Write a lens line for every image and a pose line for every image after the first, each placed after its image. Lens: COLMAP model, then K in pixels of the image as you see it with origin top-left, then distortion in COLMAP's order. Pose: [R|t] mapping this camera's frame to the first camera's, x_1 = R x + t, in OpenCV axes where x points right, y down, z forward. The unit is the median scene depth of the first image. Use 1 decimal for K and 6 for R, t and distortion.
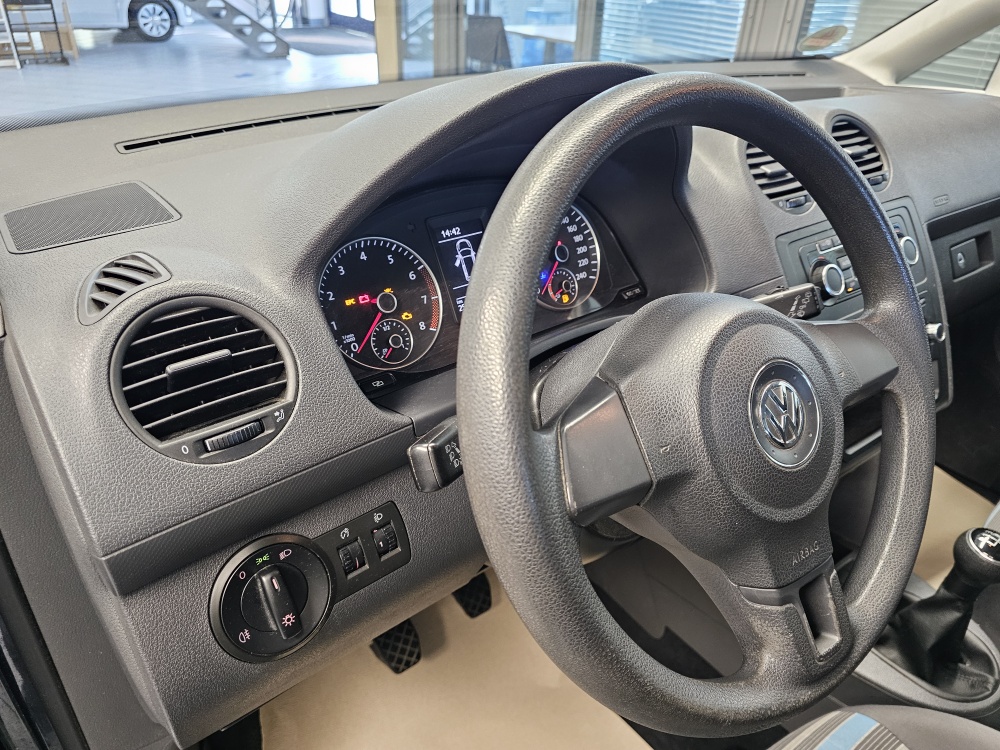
lens RADIAL K [[679.7, 0, 525.9], [0, 679.7, 364.2], [0, 0, 1]] dist [0.049790, -0.041274]
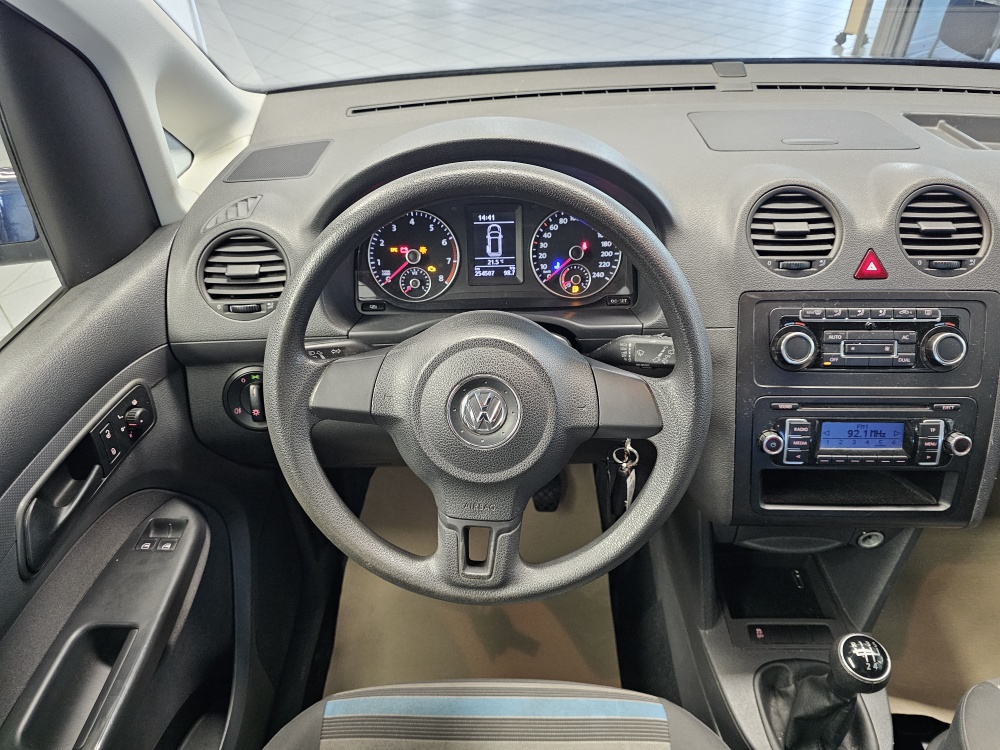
lens RADIAL K [[679.7, 0, 501.2], [0, 679.7, 364.4], [0, 0, 1]] dist [0.049790, -0.041274]
pose [[0.787599, 0.350761, -0.506611, 0.697515], [-0.281874, 0.936193, 0.209976, -0.211521], [0.547937, -0.022576, 0.836215, -0.123300]]
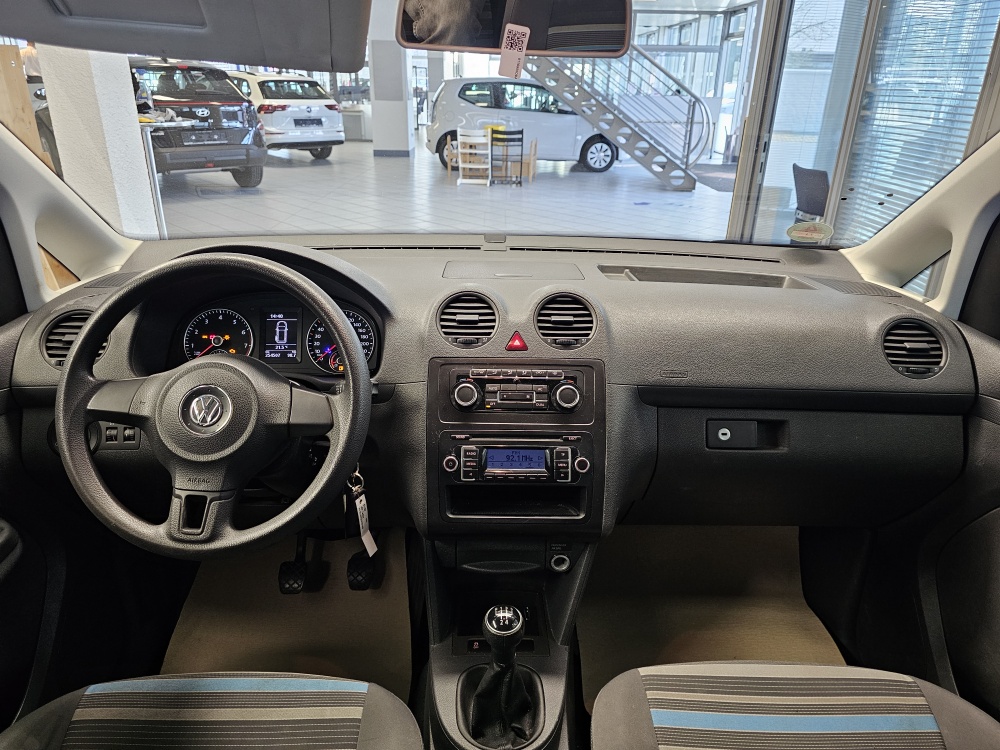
lens RADIAL K [[679.7, 0, 507.0], [0, 679.7, 353.5], [0, 0, 1]] dist [0.049790, -0.041274]
pose [[0.813176, 0.199777, -0.546657, 1.456666], [-0.295084, 0.951092, -0.091373, -0.109700], [0.501667, 0.235612, 0.832356, -0.231162]]
